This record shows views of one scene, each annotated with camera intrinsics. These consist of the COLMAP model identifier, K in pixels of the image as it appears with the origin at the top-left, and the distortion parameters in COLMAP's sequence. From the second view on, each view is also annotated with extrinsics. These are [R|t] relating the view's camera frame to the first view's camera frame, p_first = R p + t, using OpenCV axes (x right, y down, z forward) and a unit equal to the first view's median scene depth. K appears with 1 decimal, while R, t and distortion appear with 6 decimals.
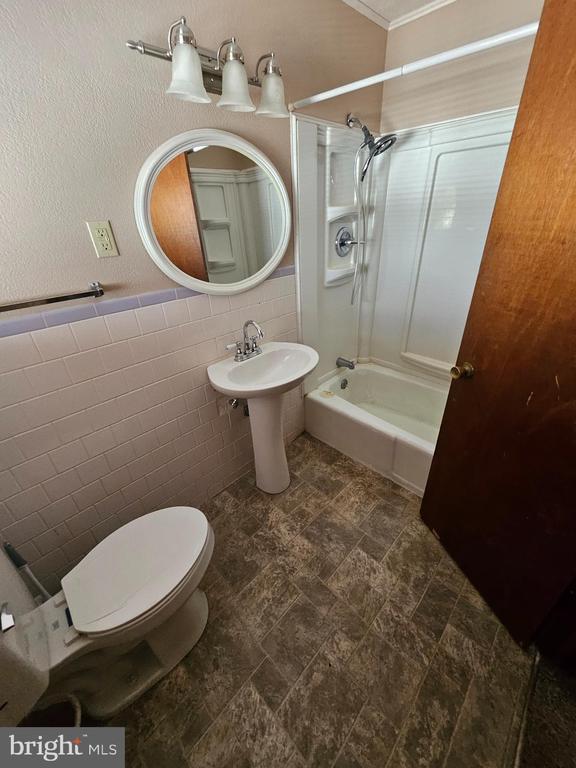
lens RADIAL K [[303.6, 0, 289.2], [0, 303.6, 383.8], [0, 0, 1]] dist [0.003683, -0.001406]
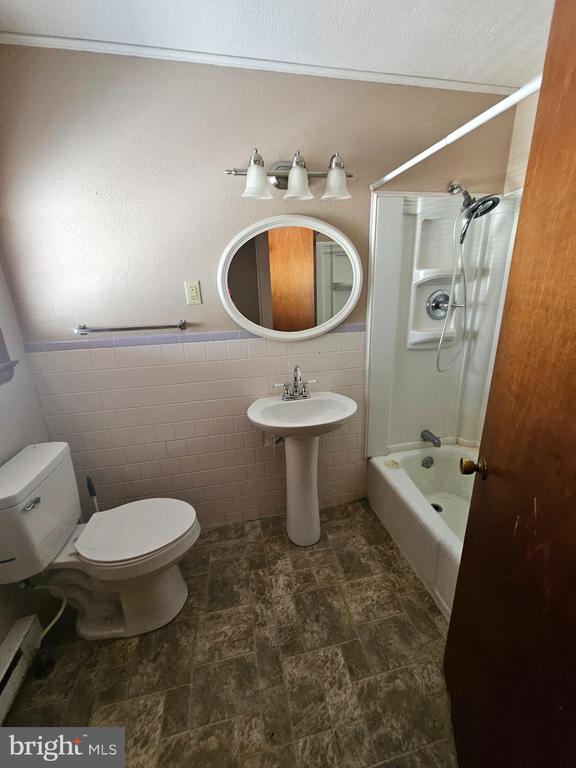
lens RADIAL K [[303.6, 0, 285.7], [0, 303.6, 382.7], [0, 0, 1]] dist [0.003683, -0.001406]
pose [[0.827123, 0.182646, -0.531514, 0.413626], [-0.274959, 0.956318, -0.099259, -0.028187], [0.490168, 0.228244, 0.841214, 0.066879]]
